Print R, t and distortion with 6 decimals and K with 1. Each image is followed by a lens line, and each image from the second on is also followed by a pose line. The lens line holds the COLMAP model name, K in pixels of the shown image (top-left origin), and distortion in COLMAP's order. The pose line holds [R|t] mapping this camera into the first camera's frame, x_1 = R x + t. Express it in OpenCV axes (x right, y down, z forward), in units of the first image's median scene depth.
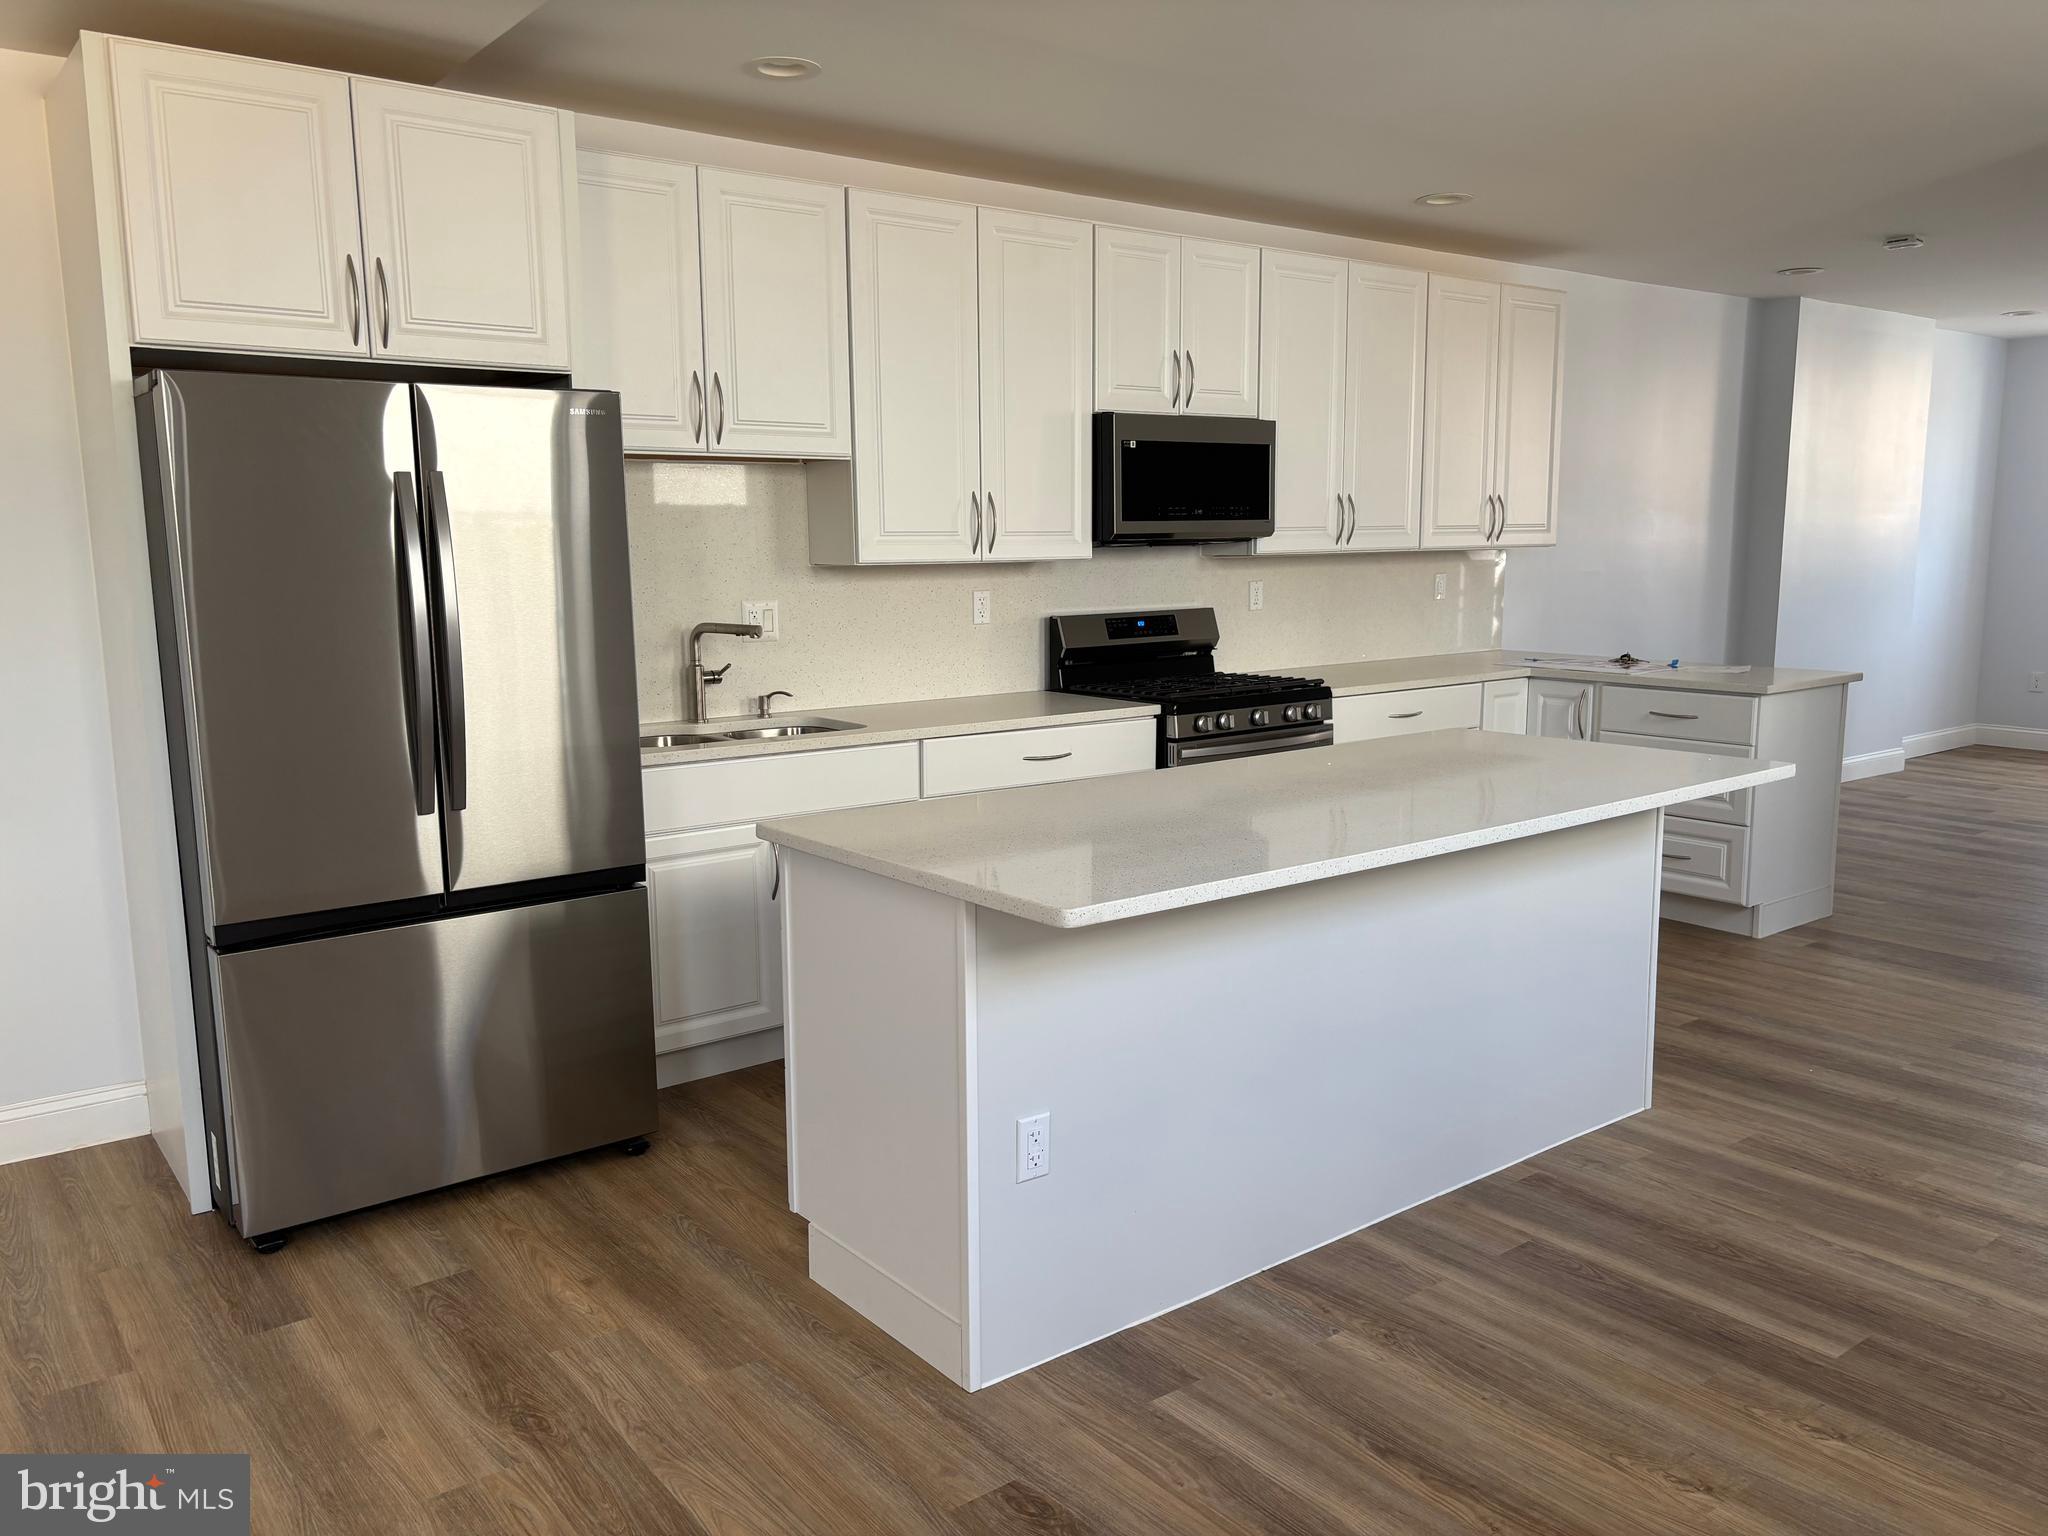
lens RADIAL K [[1536.8, 0, 1051.6], [0, 1536.8, 763.4], [0, 0, 1]] dist [0.051256, -0.052854]
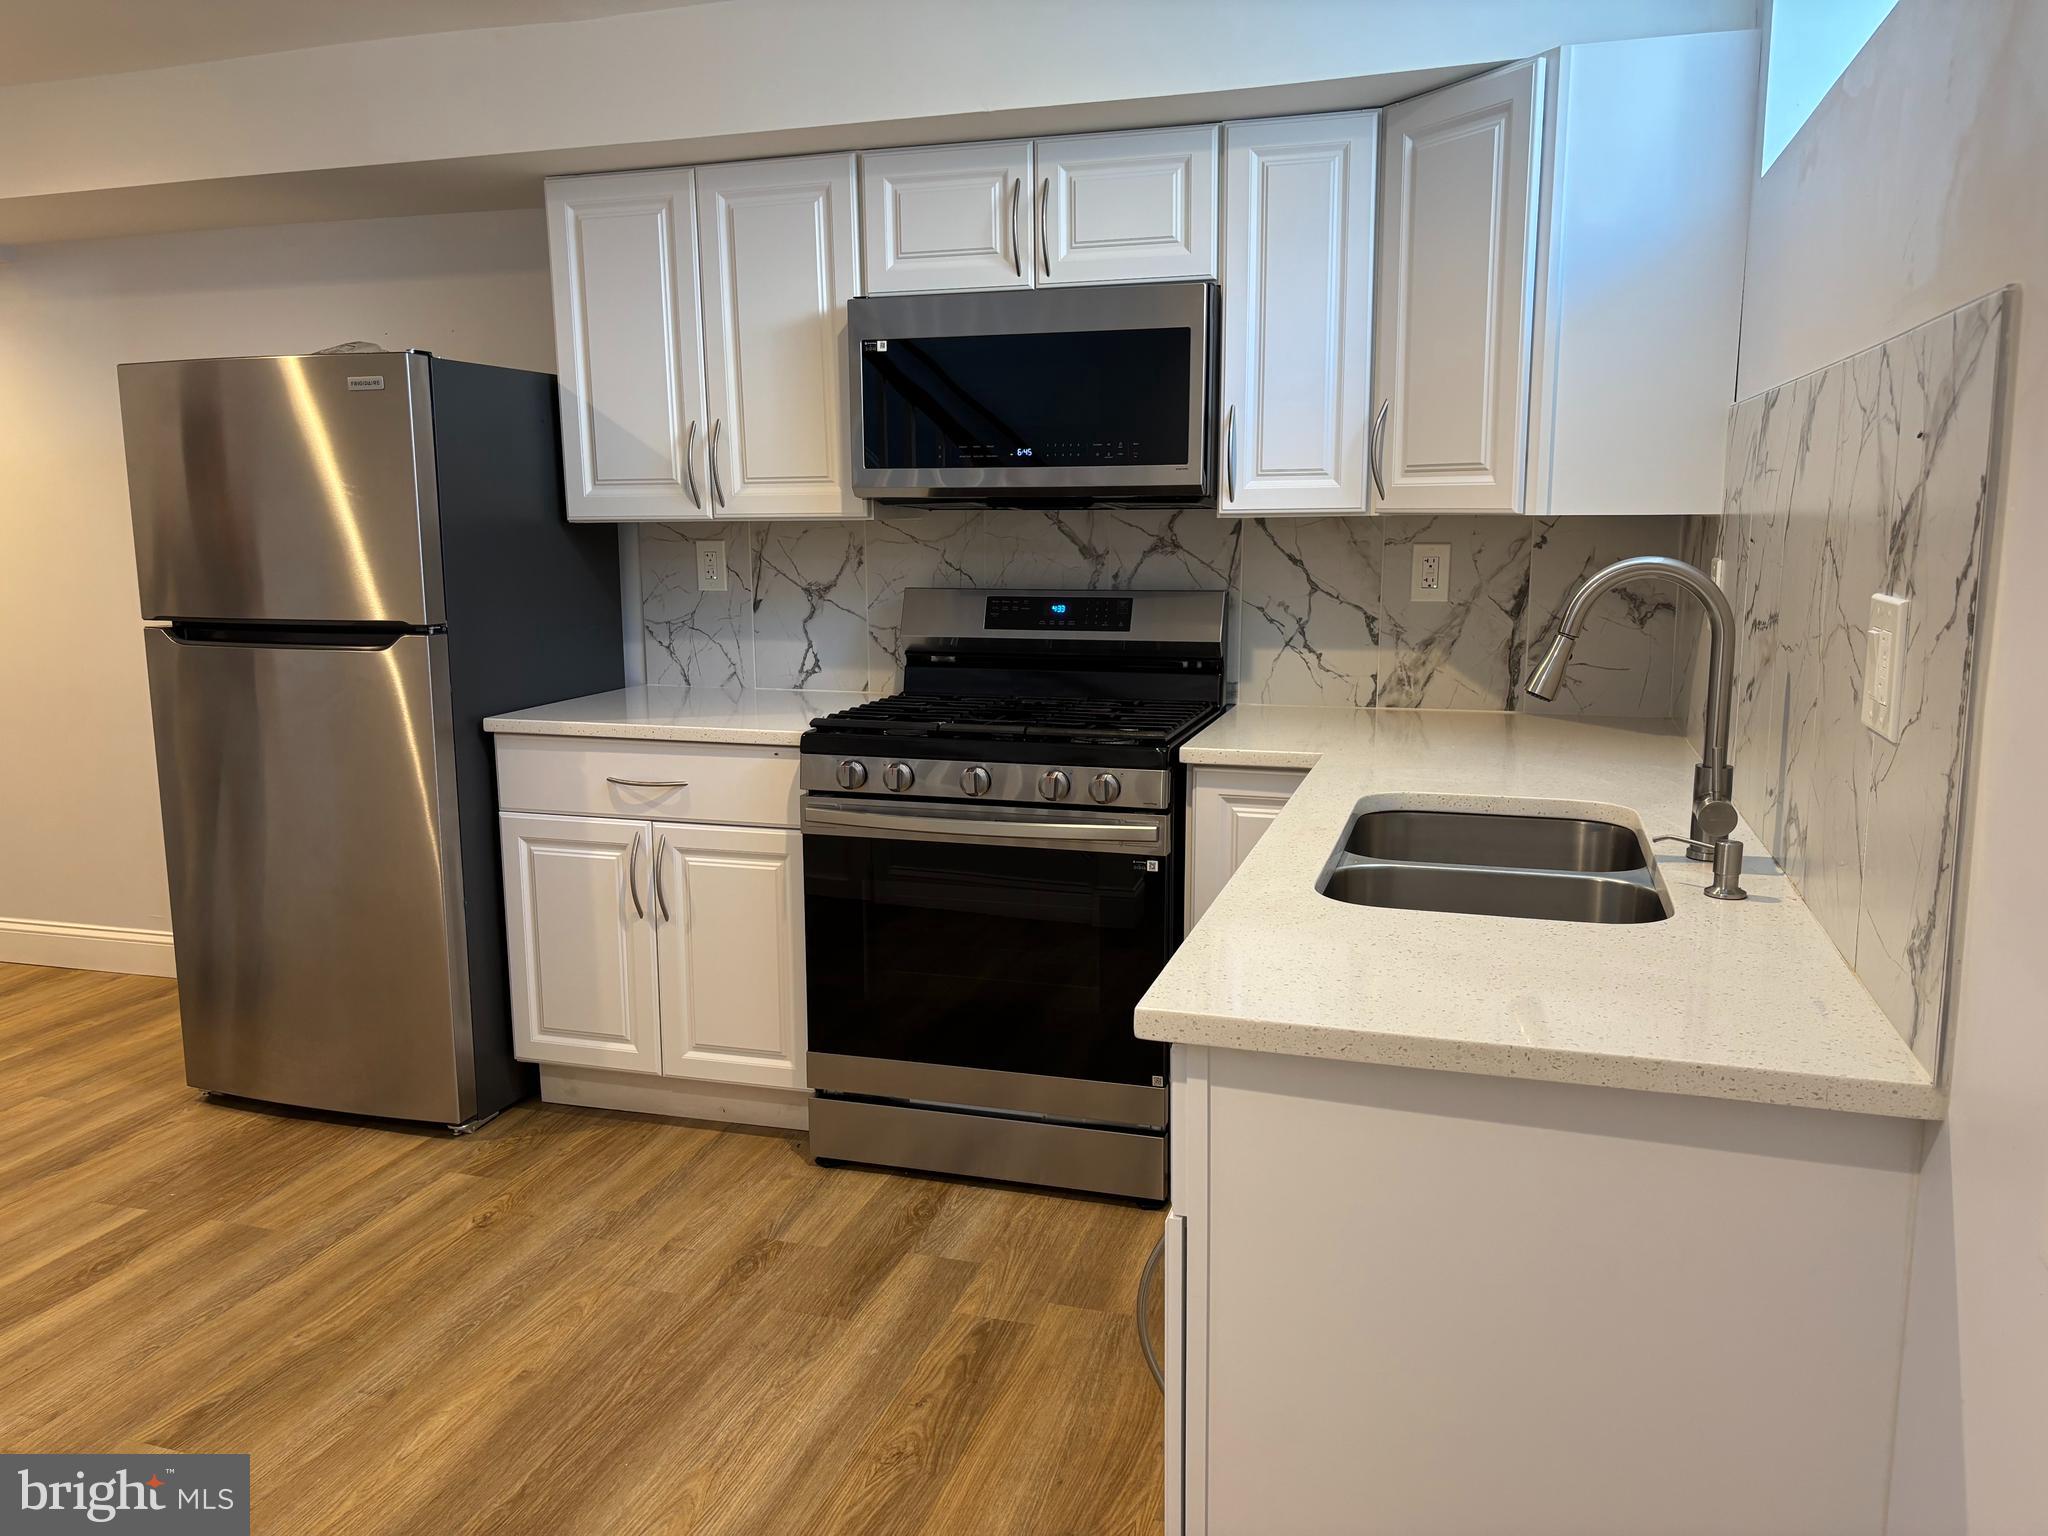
lens RADIAL K [[1536.8, 0, 1017.9], [0, 1536.8, 775.6], [0, 0, 1]] dist [0.051256, -0.052854]
pose [[0.568881, 0.139440, -0.810513, 0.813542], [-0.105811, 0.989741, 0.096008, -0.116239], [0.815585, 0.031143, 0.577799, 0.834699]]
